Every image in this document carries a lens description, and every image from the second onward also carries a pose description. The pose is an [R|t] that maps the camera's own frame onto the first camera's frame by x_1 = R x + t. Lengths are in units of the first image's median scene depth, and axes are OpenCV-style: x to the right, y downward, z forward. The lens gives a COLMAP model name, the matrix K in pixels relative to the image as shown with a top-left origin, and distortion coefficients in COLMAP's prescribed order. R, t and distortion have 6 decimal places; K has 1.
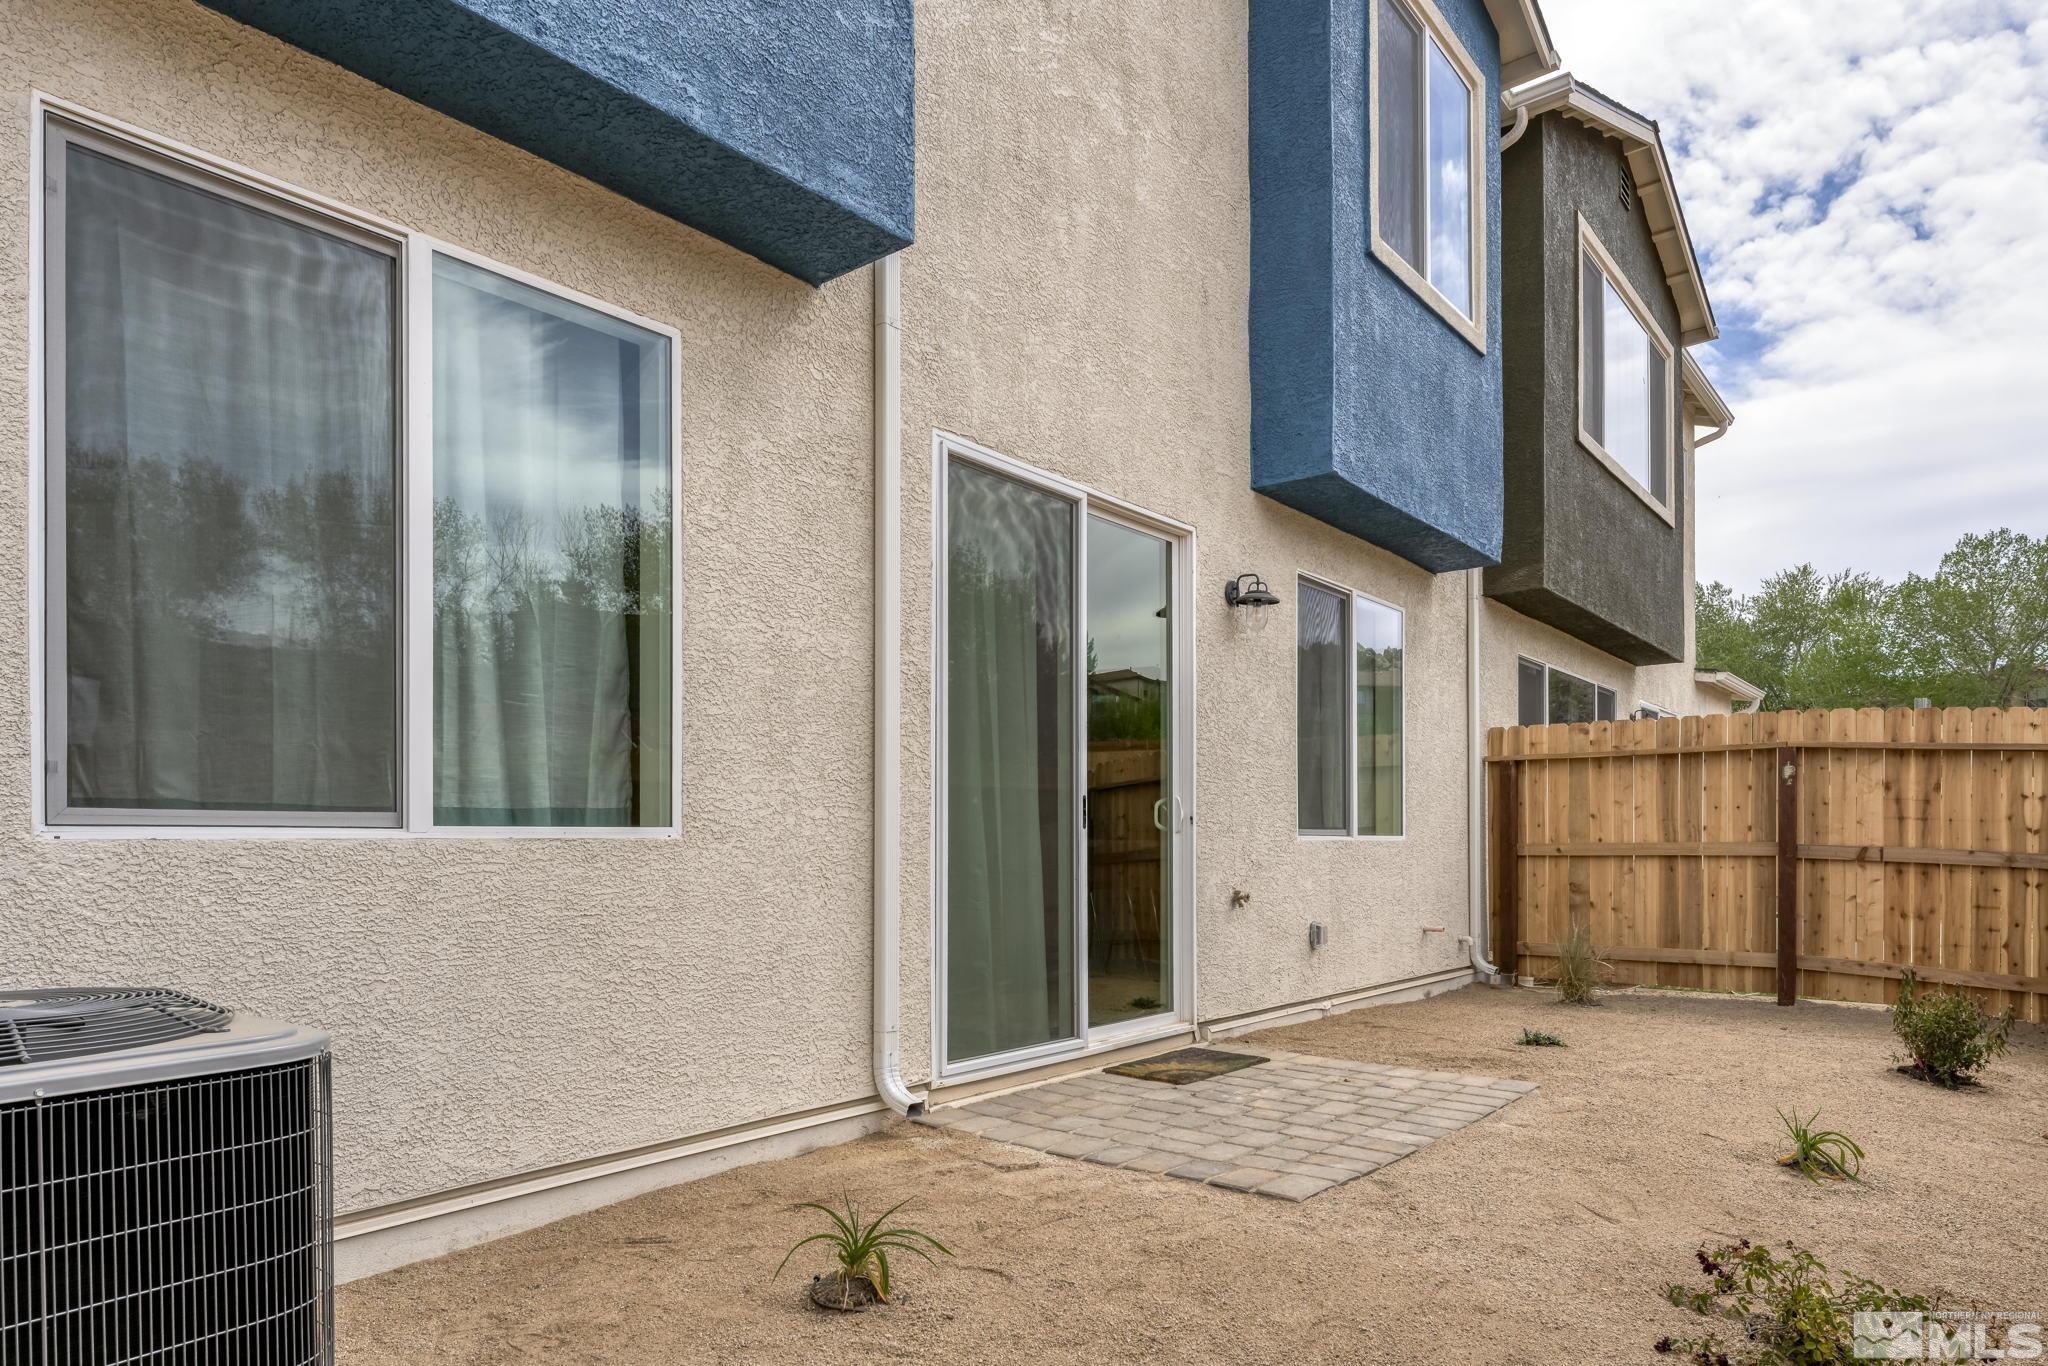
lens RADIAL K [[1217.1, 0, 1029.9], [0, 1217.1, 851.7], [0, 0, 1]] dist [-0.002576, -0.000133]
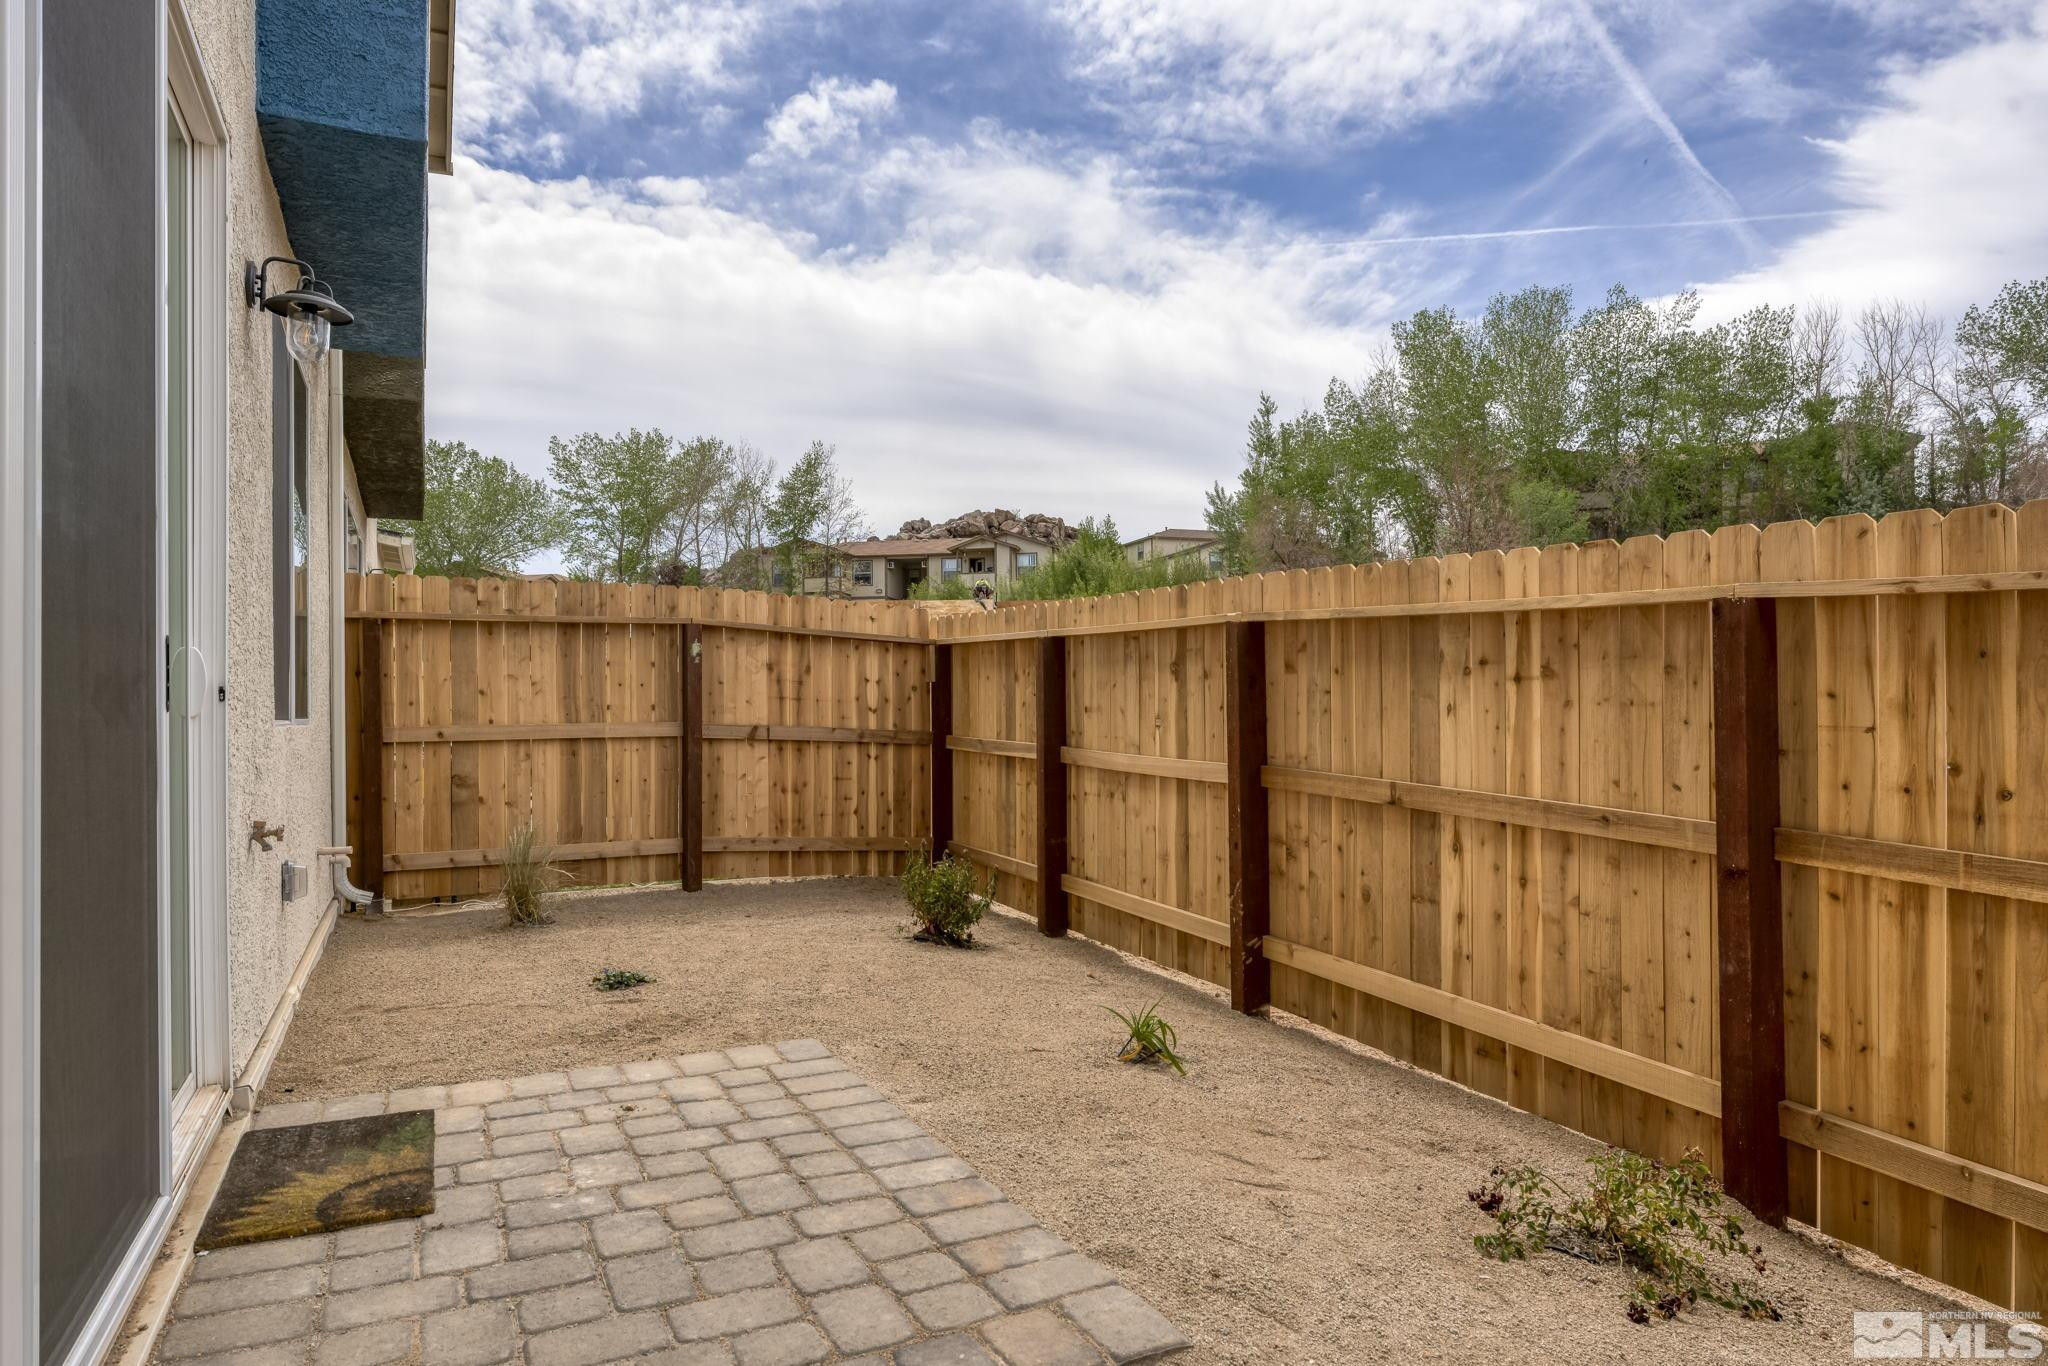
lens RADIAL K [[1218.3, 0, 1028.2], [0, 1218.3, 709.3], [0, 0, 1]] dist [-0.002581, -0.001137]
pose [[0.408732, -0.001737, 0.912653, -0.156105], [0.015788, 0.999862, -0.005167, -0.008950], [-0.912518, 0.016521, 0.408703, 0.366435]]
